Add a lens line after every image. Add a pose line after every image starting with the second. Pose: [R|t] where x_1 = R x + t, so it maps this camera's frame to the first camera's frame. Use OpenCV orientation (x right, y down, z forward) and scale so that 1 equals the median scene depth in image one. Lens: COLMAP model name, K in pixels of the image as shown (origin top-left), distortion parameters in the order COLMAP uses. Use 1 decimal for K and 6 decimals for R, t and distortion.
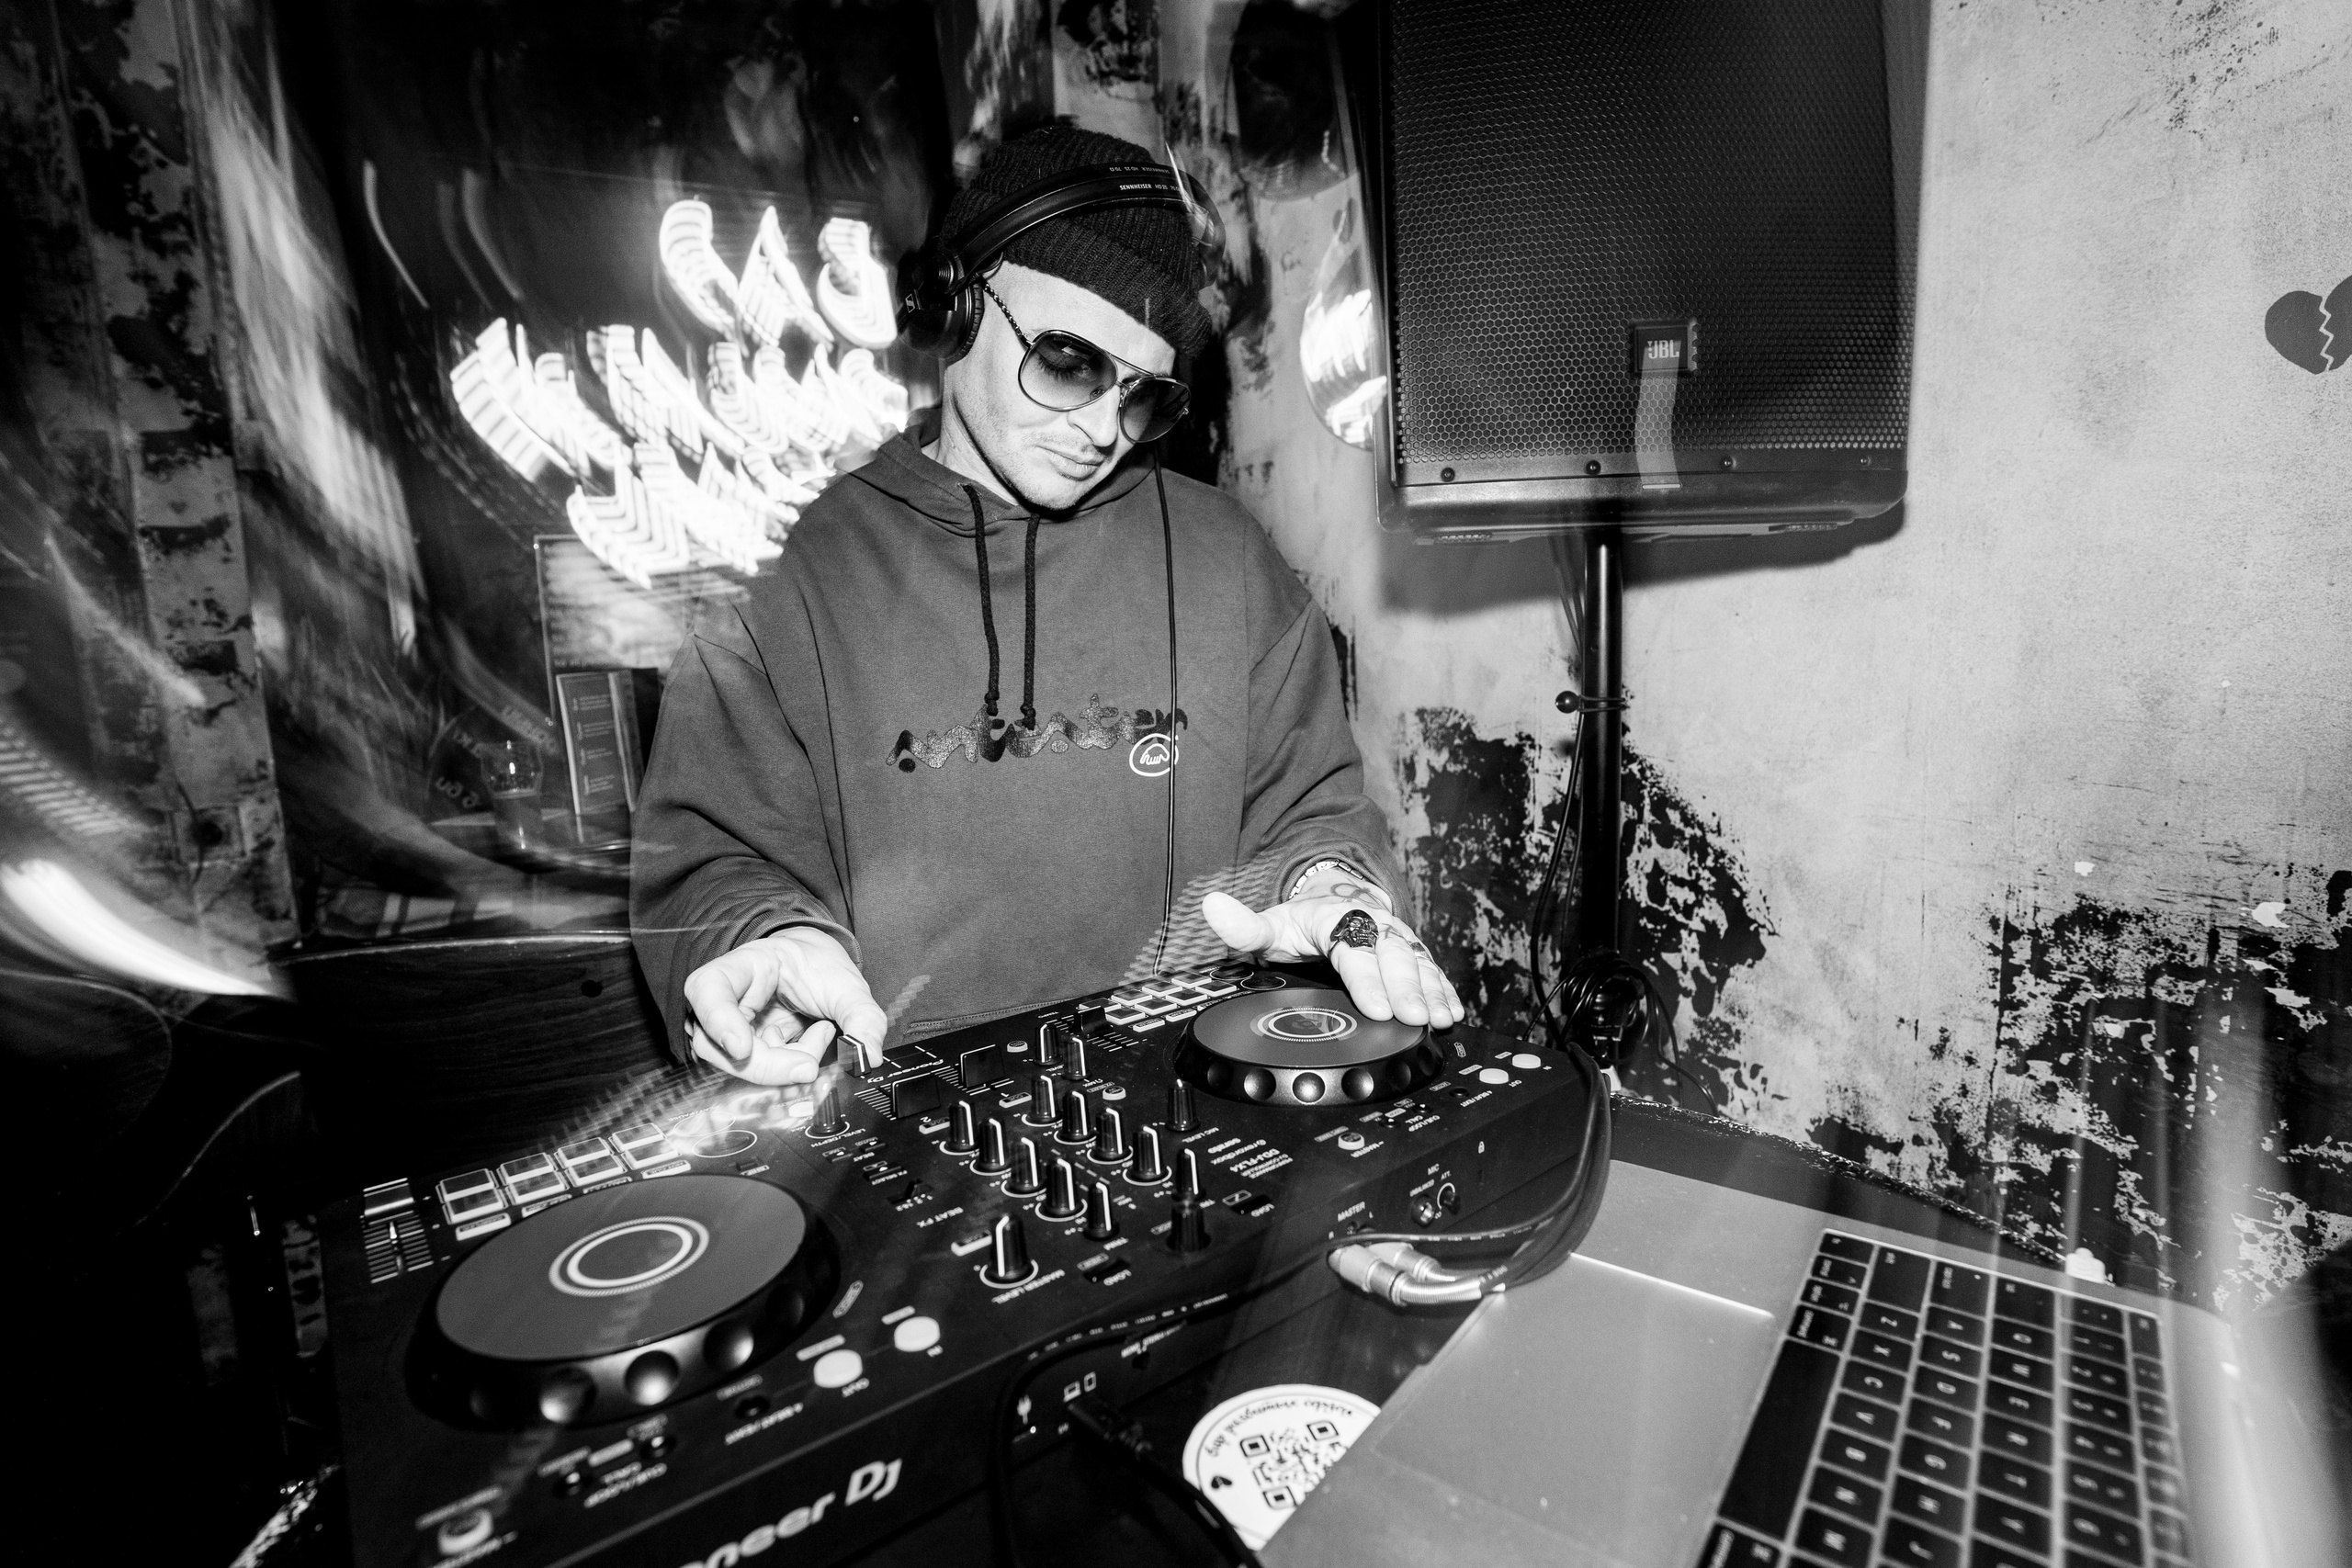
lens RADIAL K [[1165.0, 0, 1185.1], [0, 1165.0, 791.1], [0, 0, 1]] dist [-0.068139, 0.029527]
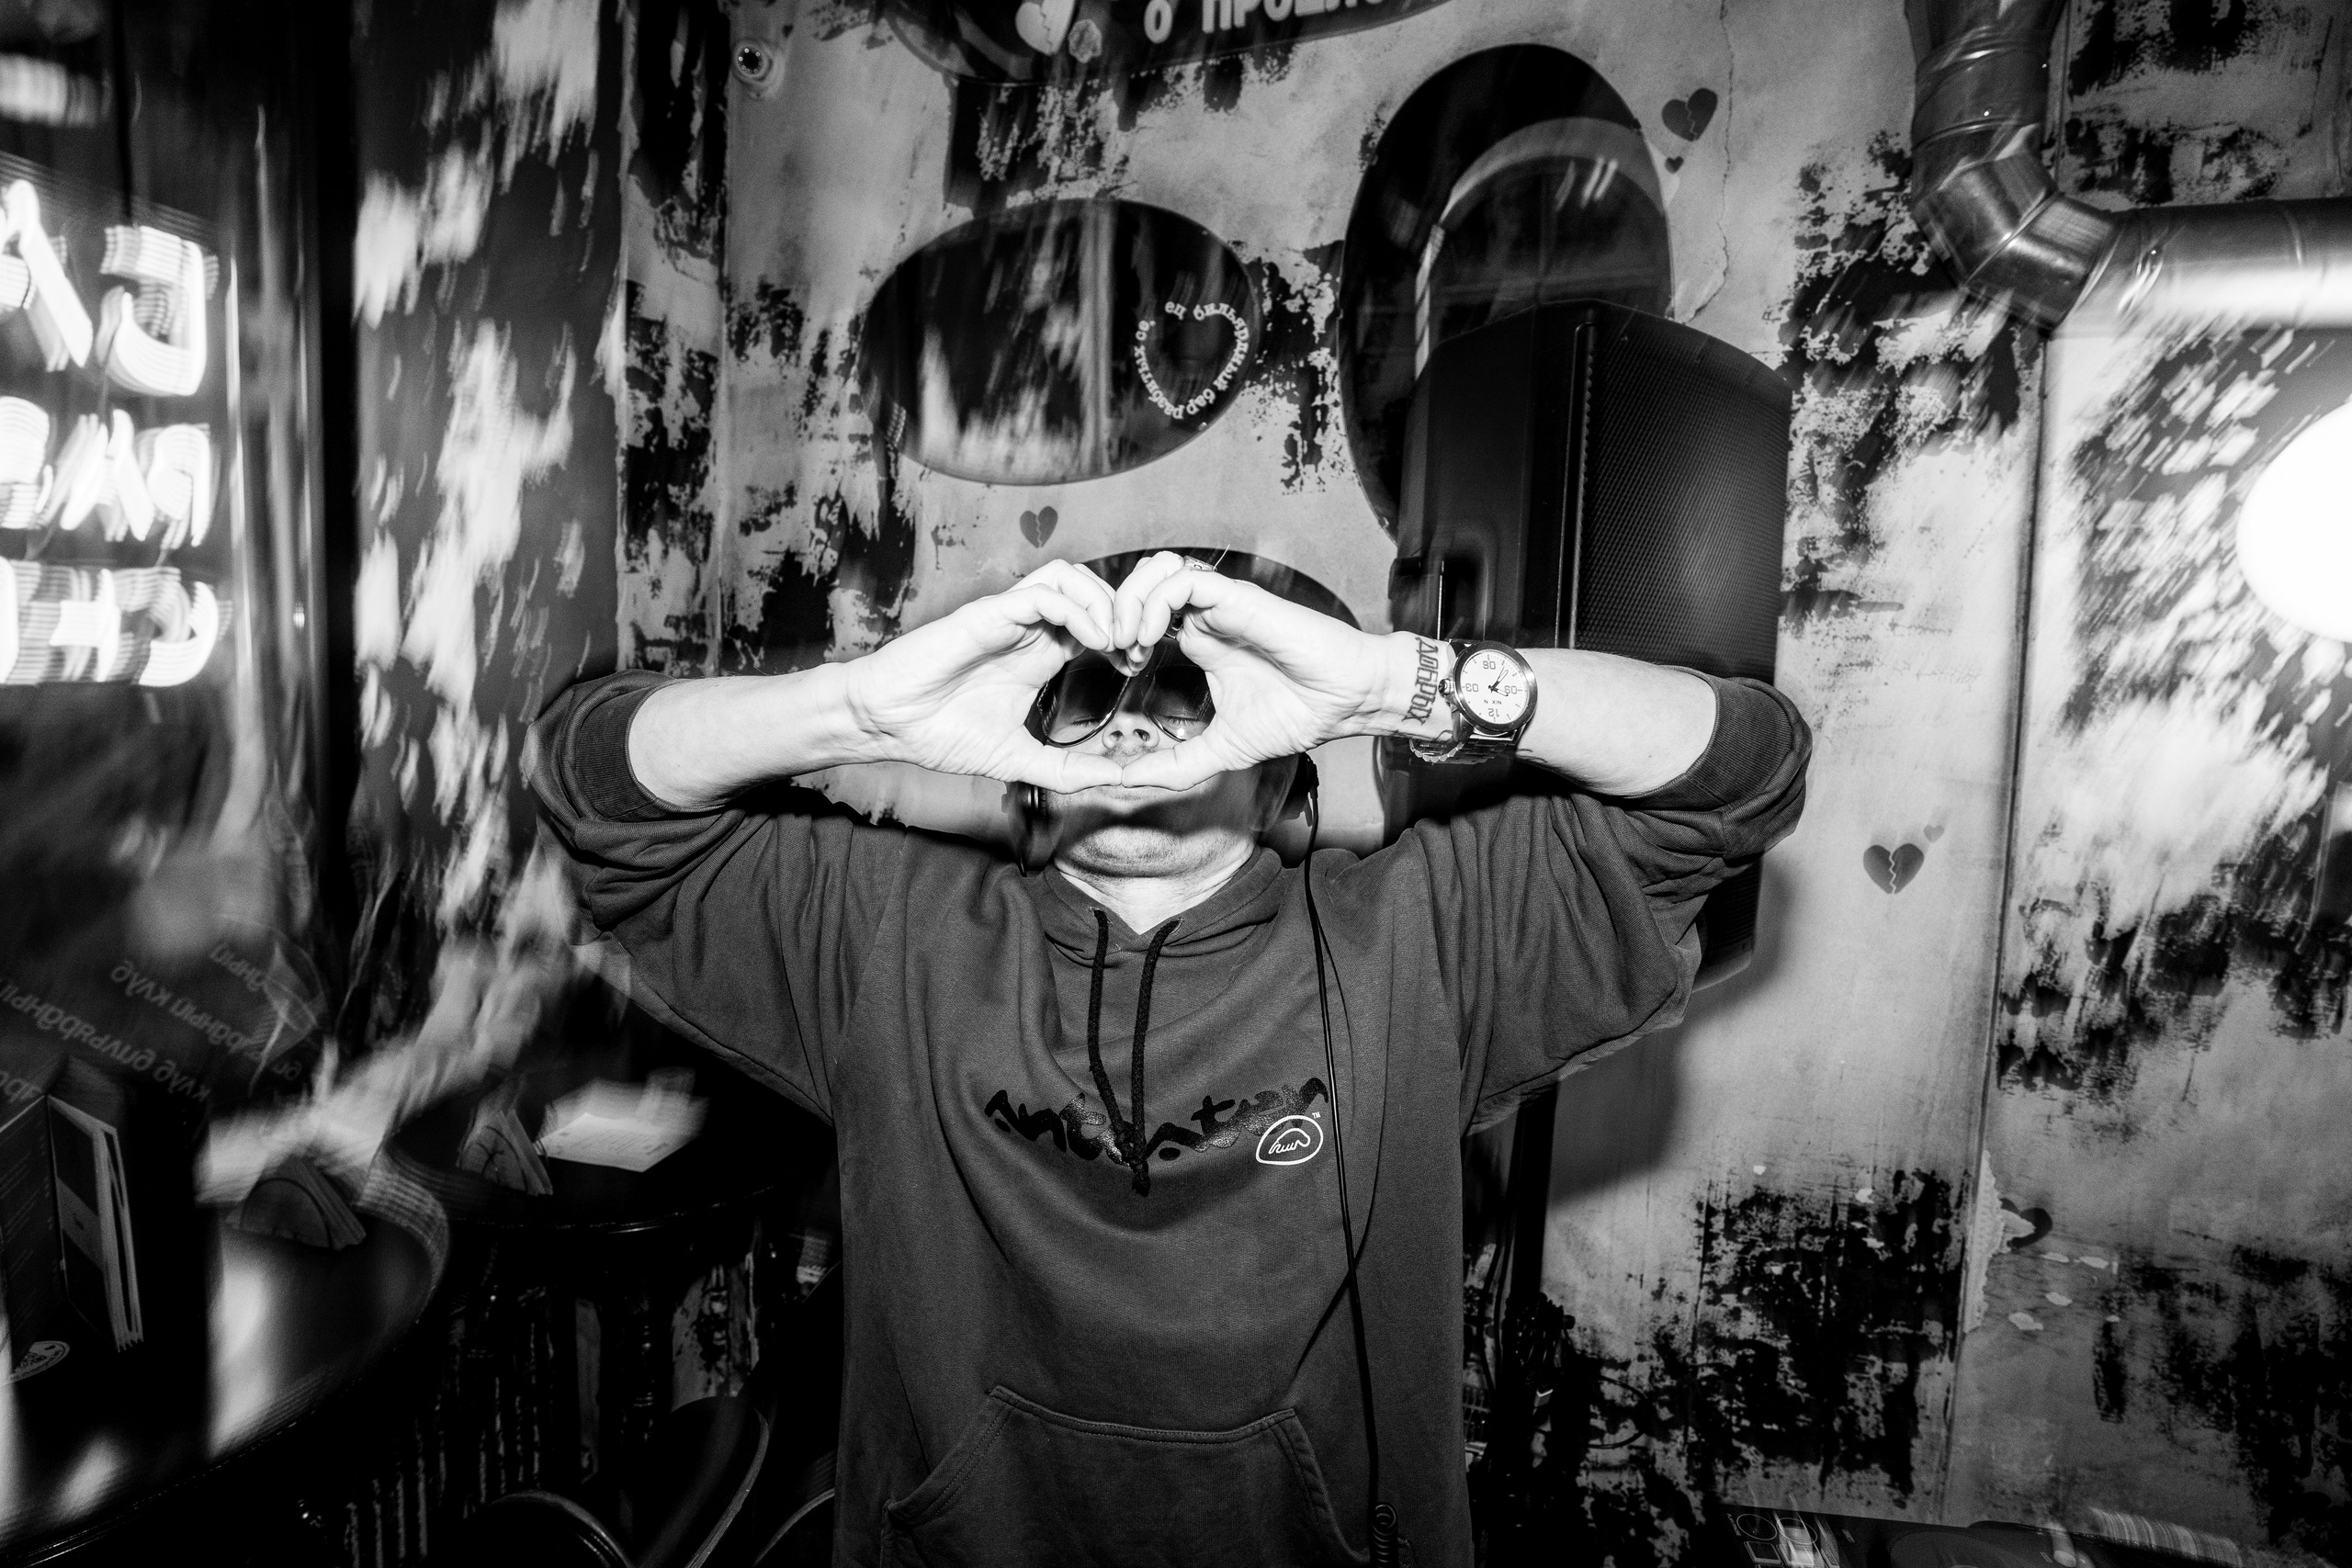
lens RADIAL K [[1165.0, 0, 1188.9], [0, 1165.0, 787.1], [0, 0, 1]] dist [-0.068139, 0.029527]
pose [[0.734532, 0.005337, 0.678553, -0.640993], [0.036794, 0.998185, -0.047681, -0.309850], [-0.677575, 0.059990, 0.733003, 0.261548]]
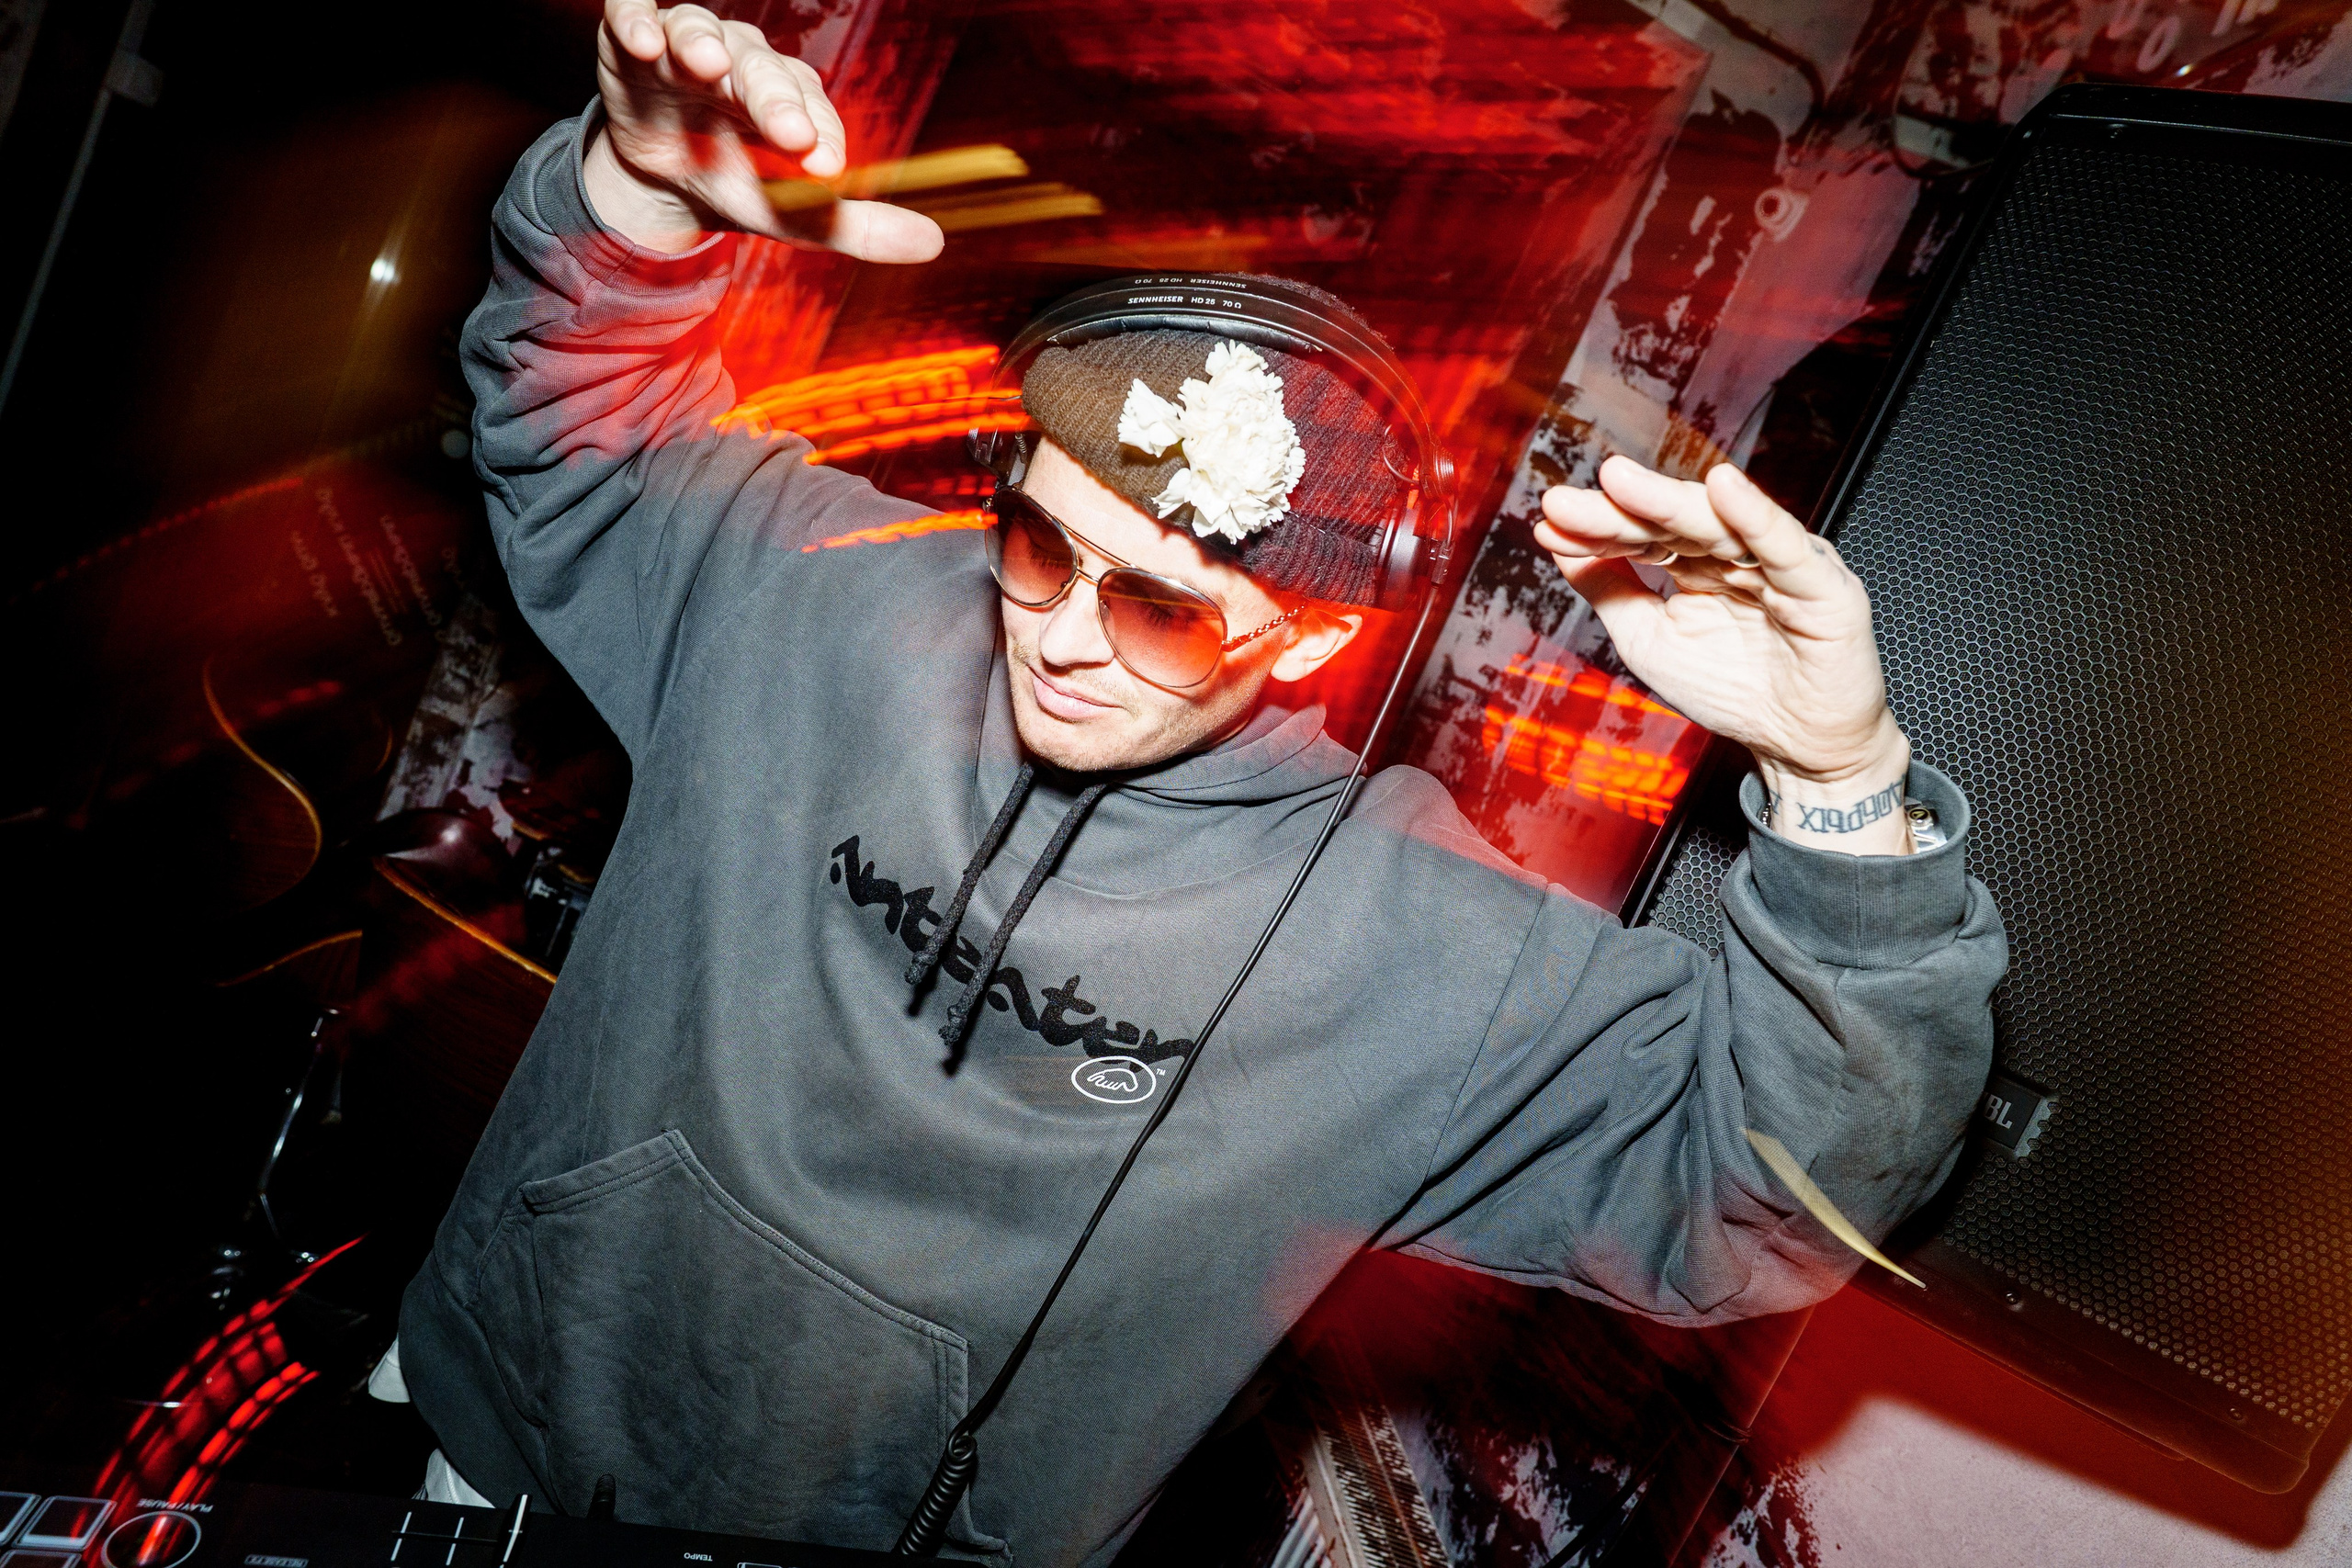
lens RADIAL K [[1165.0, 0, 1172.1], [0, 1165.0, 785.4], [0, 0, 1]] dist [-0.068139, 0.029527]
pose [[0.842549, 0.460919, -0.278682, 0.062630], [-0.488451, 0.871901, -0.034693, -0.194322], [0.226993, 0.165353, 0.959757, 0.121402]]
